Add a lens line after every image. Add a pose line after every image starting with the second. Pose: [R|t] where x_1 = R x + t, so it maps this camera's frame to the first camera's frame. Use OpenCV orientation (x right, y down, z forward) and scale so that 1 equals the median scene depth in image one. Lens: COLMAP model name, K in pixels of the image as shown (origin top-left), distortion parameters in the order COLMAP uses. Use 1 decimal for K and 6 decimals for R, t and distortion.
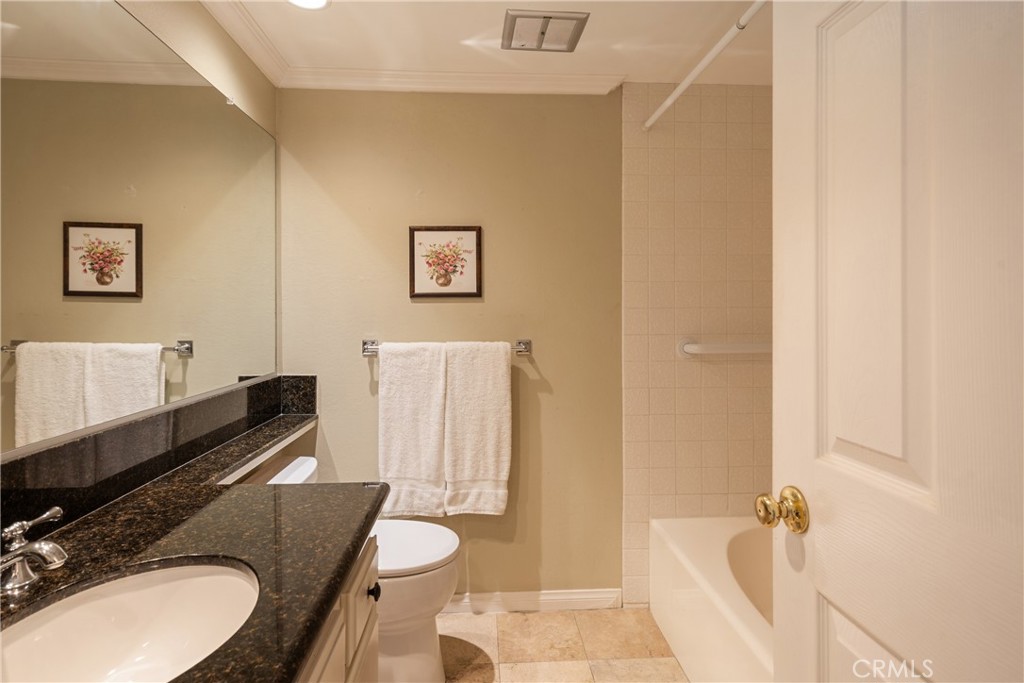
lens RADIAL K [[531.4, 0, 514.5], [0, 531.4, 313.6], [0, 0, 1]] dist [0.001726, 0.000044]
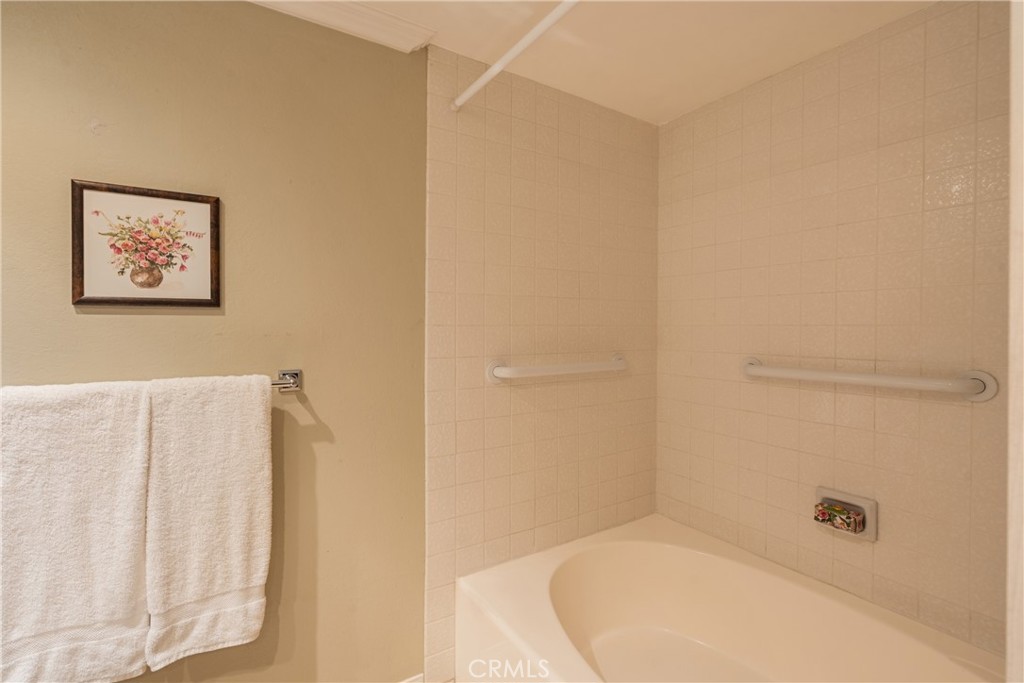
lens RADIAL K [[469.9, 0, 513.7], [0, 469.9, 329.1], [0, 0, 1]] dist [-0.004908, 0.001331]
pose [[0.879049, 0.003369, 0.476719, -0.019838], [-0.003210, 0.999994, -0.001148, -0.004481], [-0.476721, -0.000522, 0.879055, 0.327888]]
